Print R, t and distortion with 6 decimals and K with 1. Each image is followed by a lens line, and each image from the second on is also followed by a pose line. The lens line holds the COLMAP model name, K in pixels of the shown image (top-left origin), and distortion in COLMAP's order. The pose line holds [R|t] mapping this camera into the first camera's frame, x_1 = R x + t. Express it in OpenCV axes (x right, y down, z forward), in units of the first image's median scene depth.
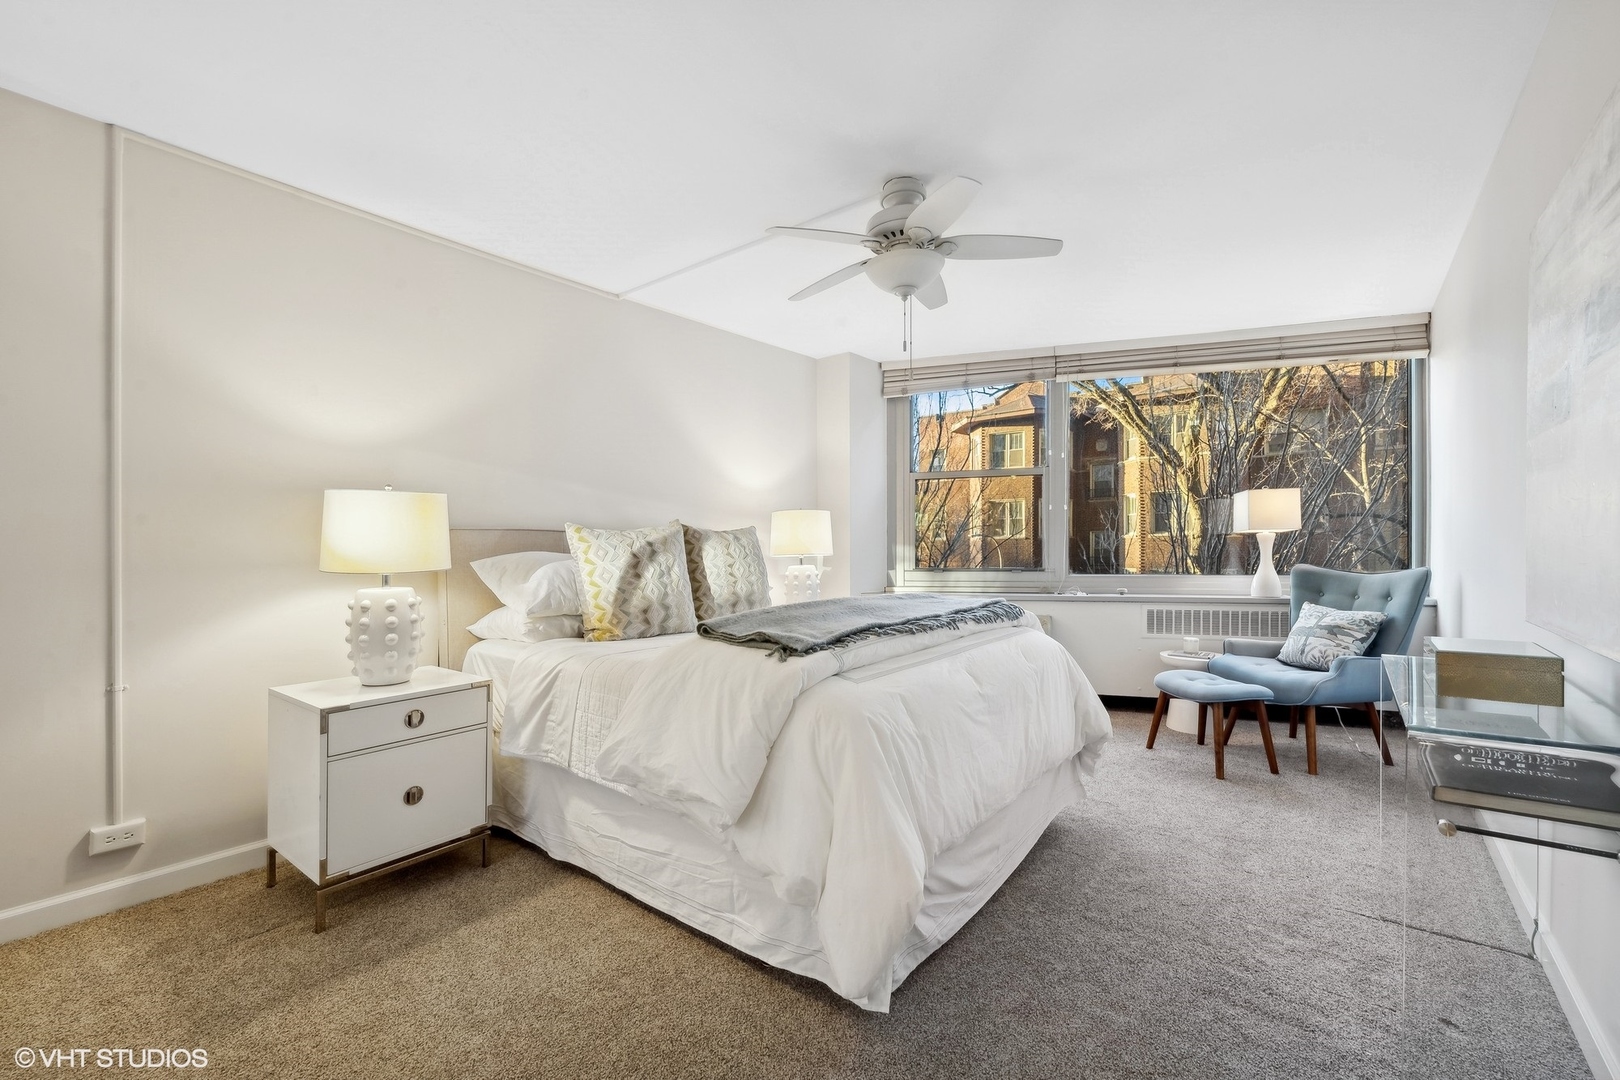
lens RADIAL K [[650.0, 0, 820.1], [0, 650.0, 561.9], [0, 0, 1]] dist [-0.000426, -0.000305]
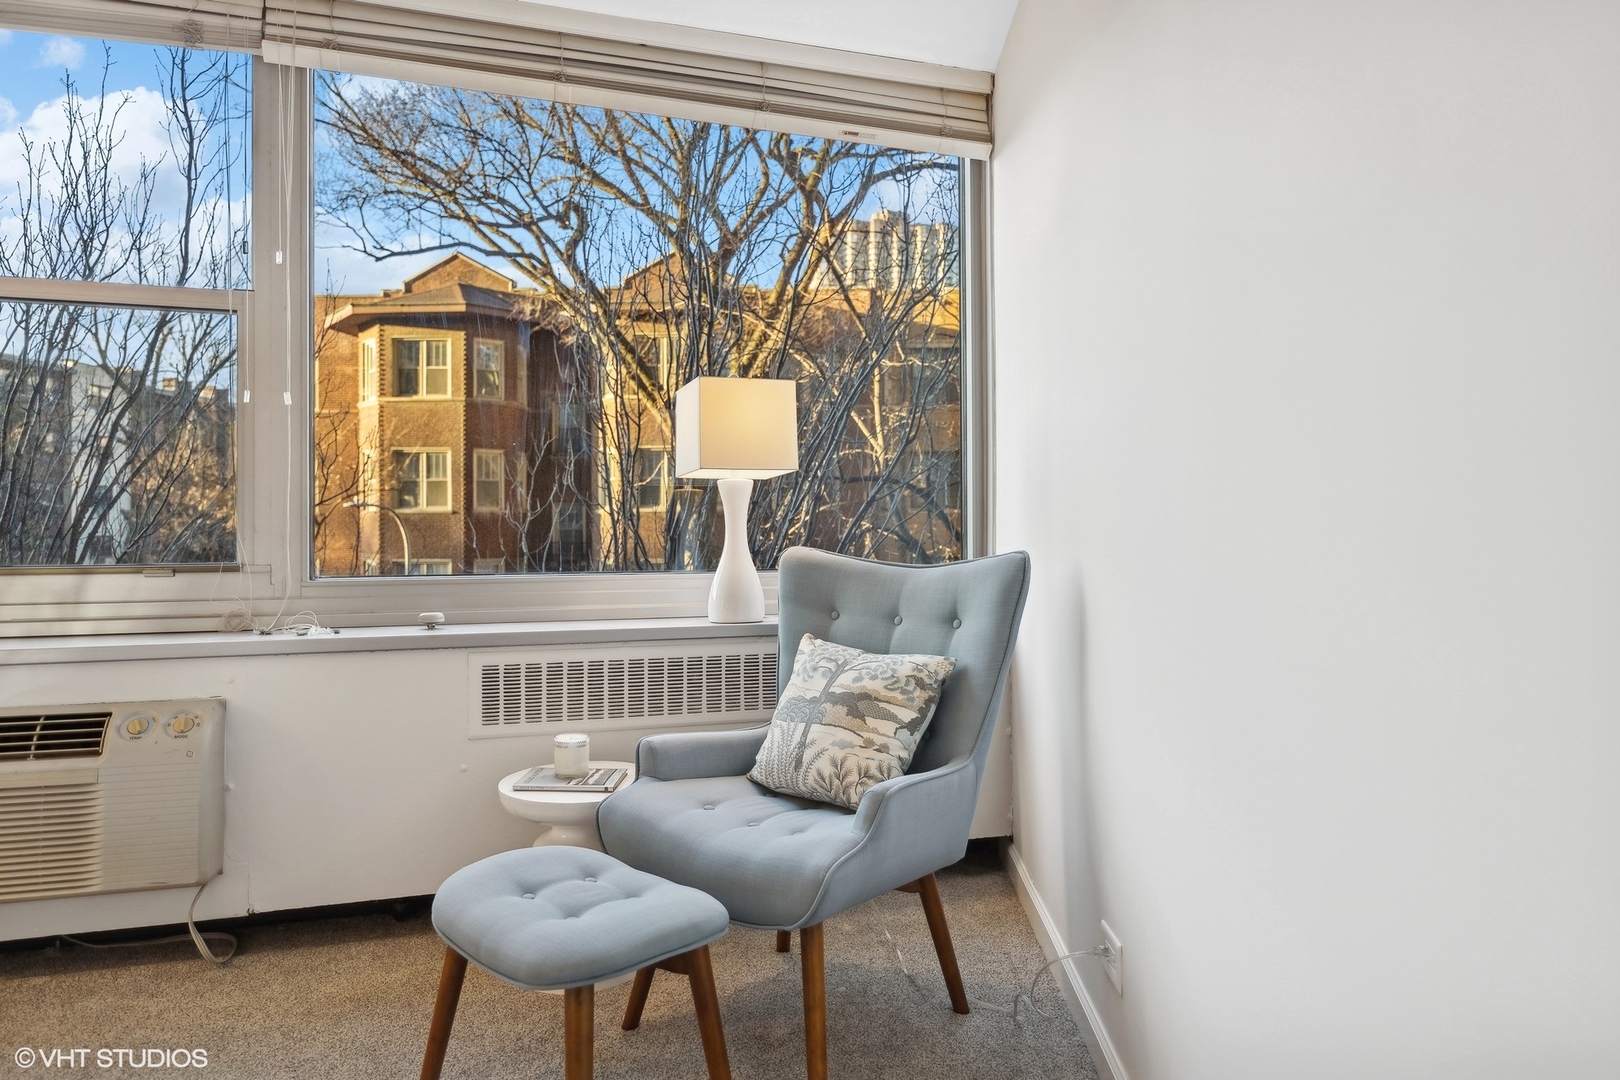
lens RADIAL K [[1026.9, 0, 809.9], [0, 1026.9, 541.2], [0, 0, 1]] dist [-0.000012, 0.000035]
pose [[0.803796, -0.000379, 0.594904, 0.311127], [0.005452, 0.999962, -0.006729, 0.003684], [-0.594879, 0.008653, 0.803768, 0.406138]]
